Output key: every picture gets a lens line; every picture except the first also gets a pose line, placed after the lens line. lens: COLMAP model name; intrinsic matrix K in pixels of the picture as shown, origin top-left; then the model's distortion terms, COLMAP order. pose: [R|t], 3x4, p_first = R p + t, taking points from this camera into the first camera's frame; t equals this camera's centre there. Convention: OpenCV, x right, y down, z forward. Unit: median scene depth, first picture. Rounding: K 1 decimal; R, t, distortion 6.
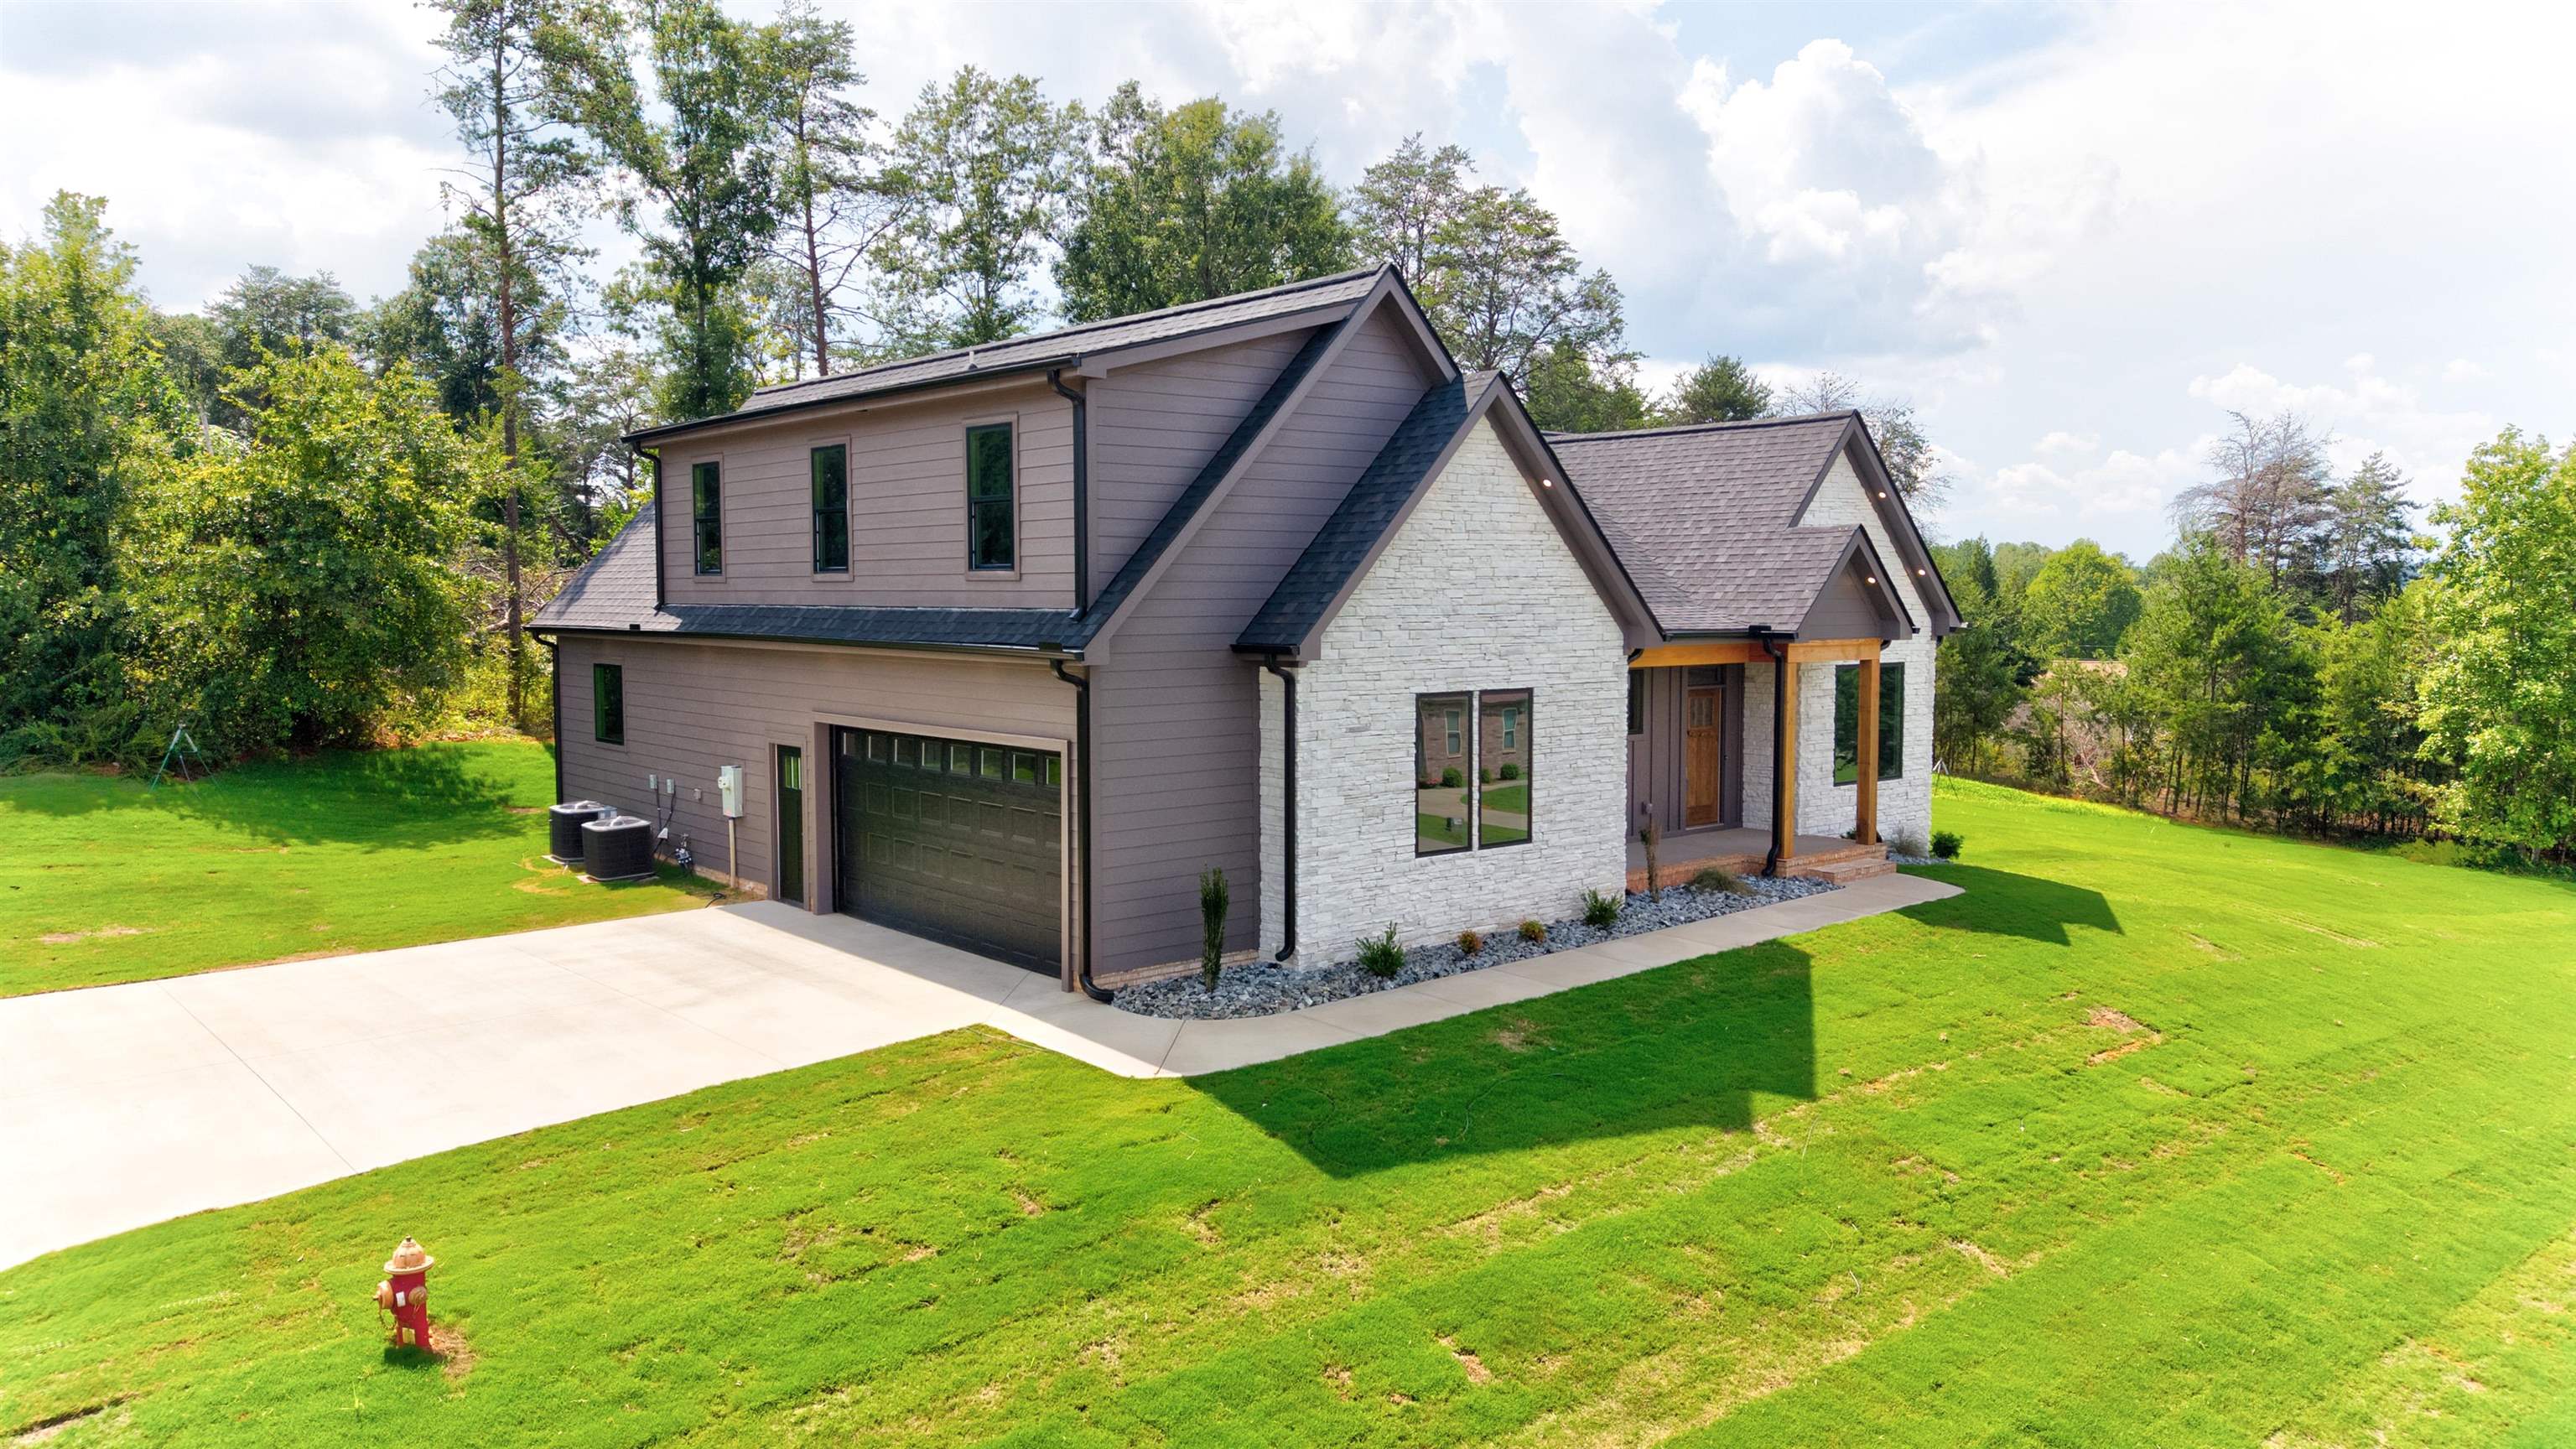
lens RADIAL K [[1867.1, 0, 1288.0], [0, 1867.1, 724.5], [0, 0, 1]] dist [0.006013, -0.088039]
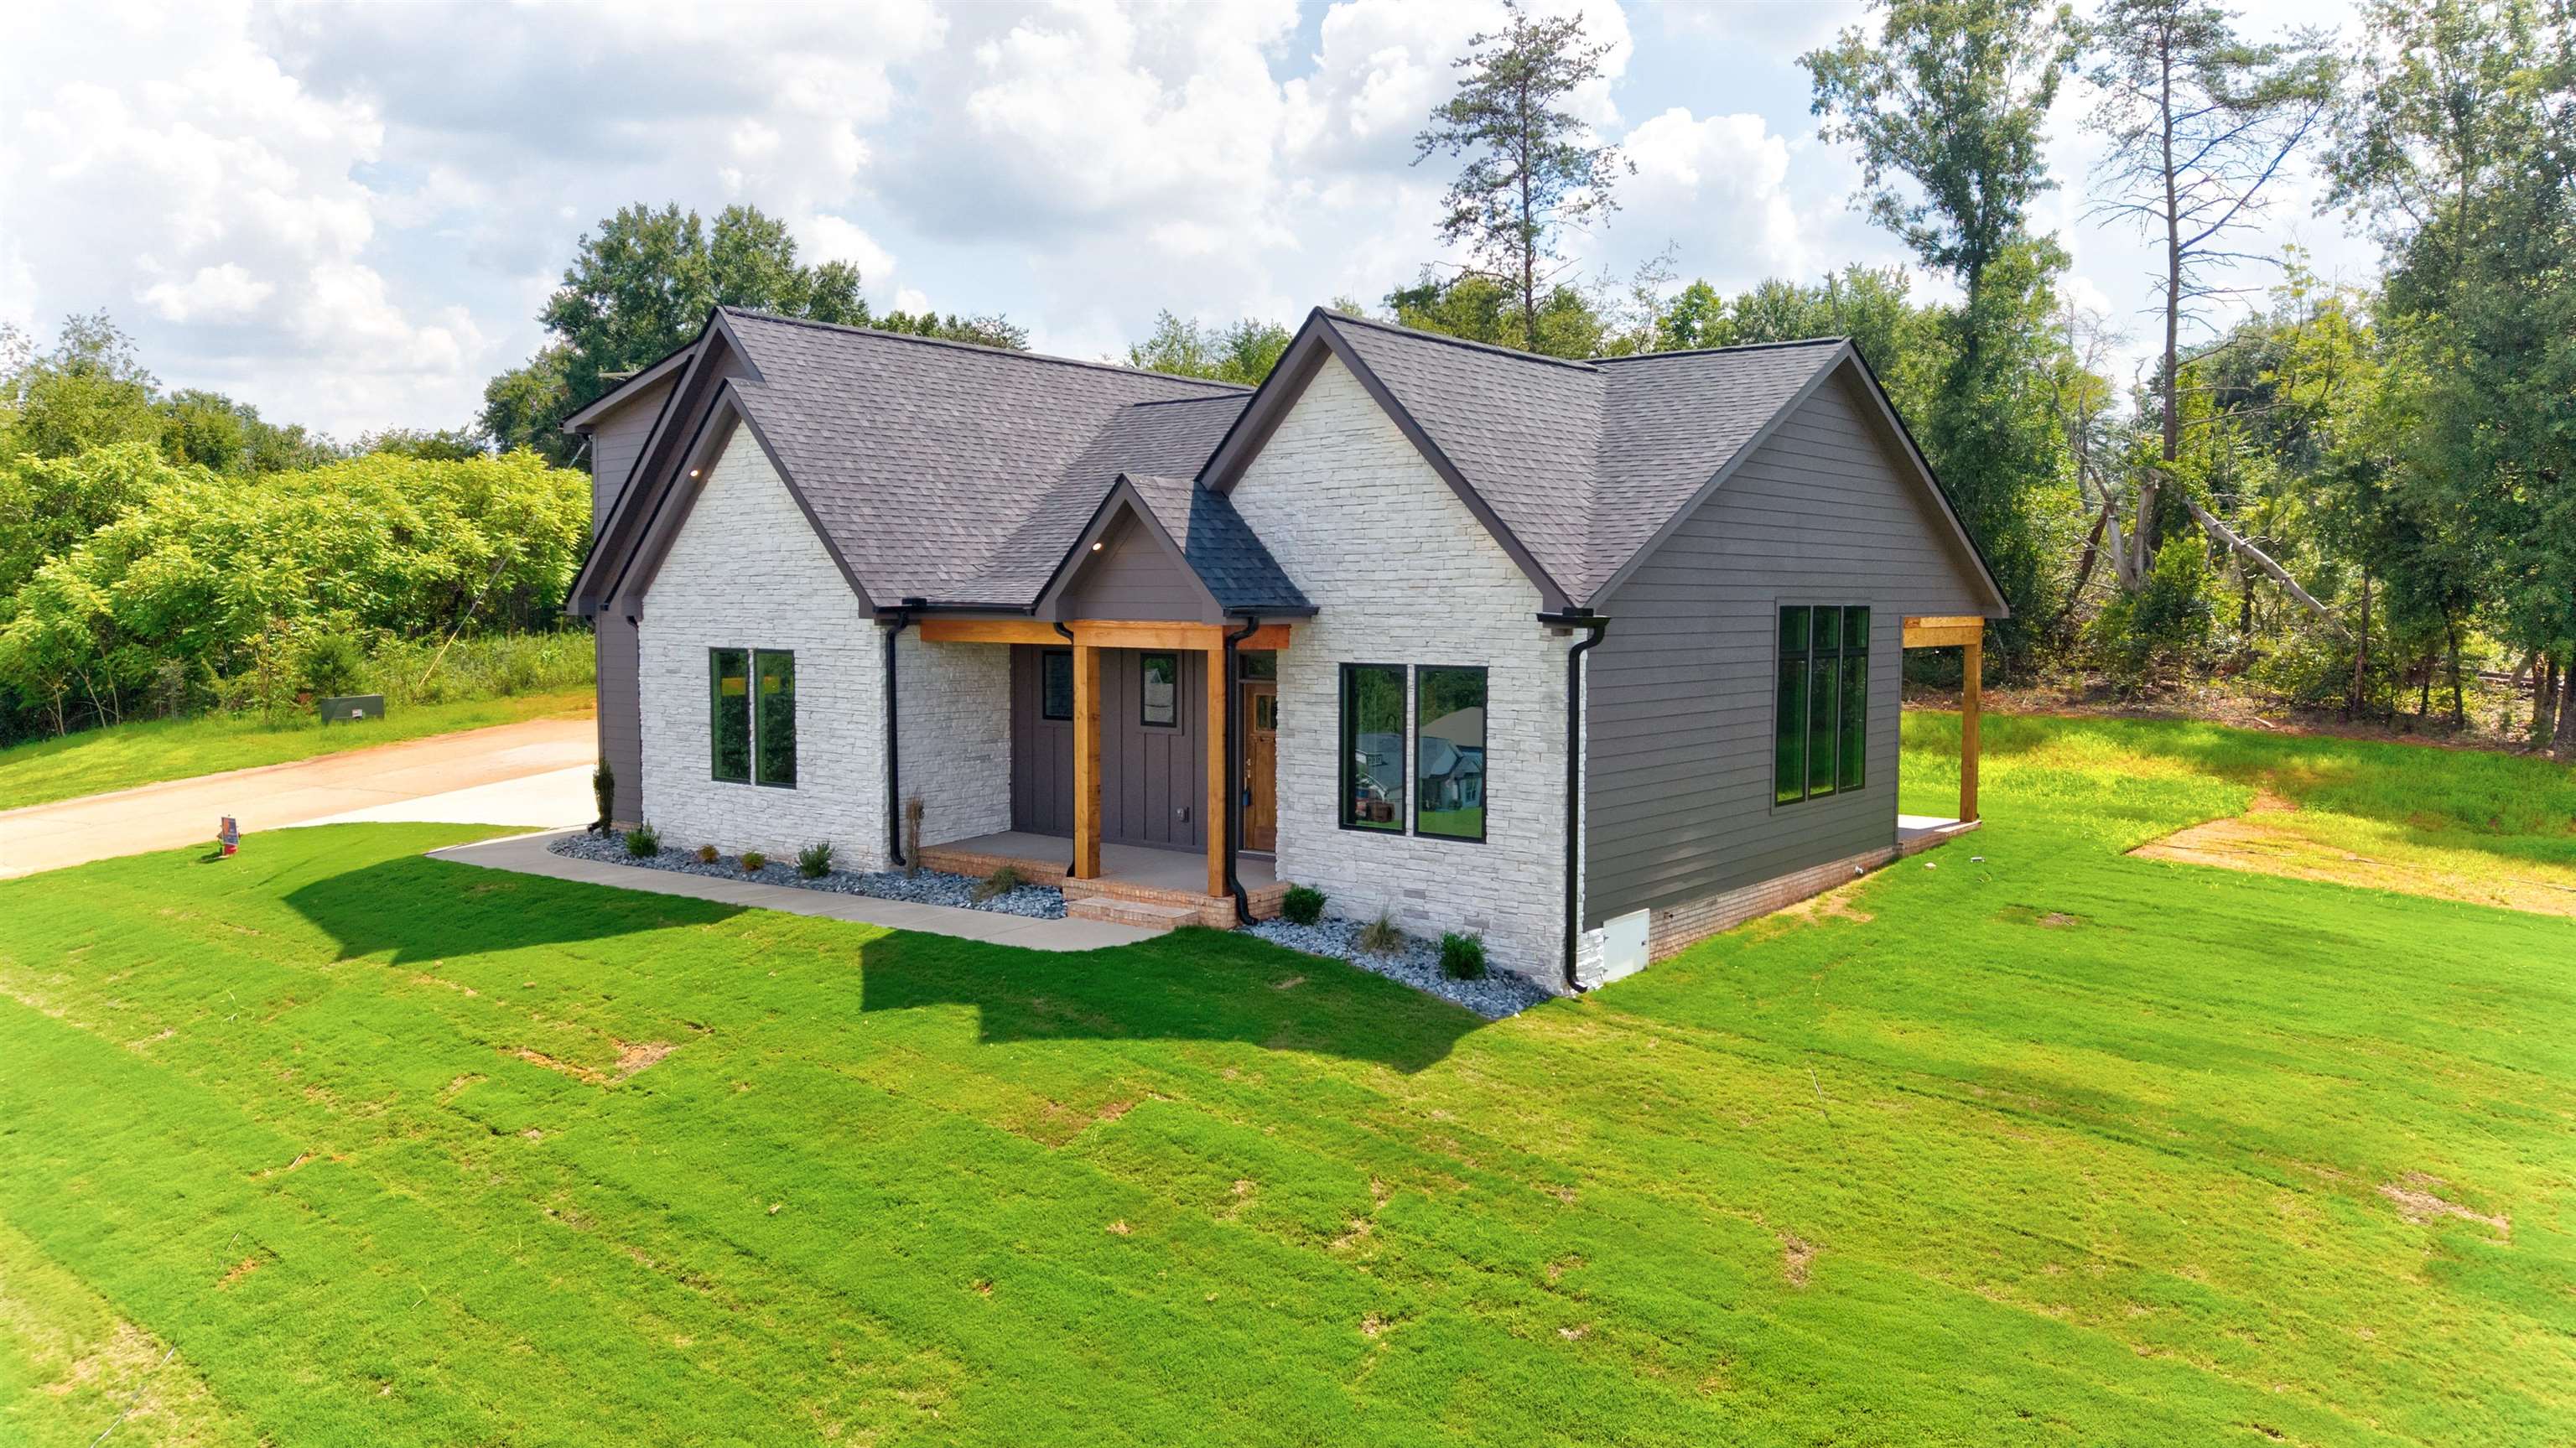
lens RADIAL K [[1867.0, 0, 1288.0], [0, 1867.0, 724.0], [0, 0, 1]] dist [0.006013, -0.088039]
pose [[0.184413, 0.064637, -0.980721, 1.284042], [-0.078827, 0.995593, 0.050795, -0.055716], [0.979683, 0.067940, 0.188695, 1.081417]]
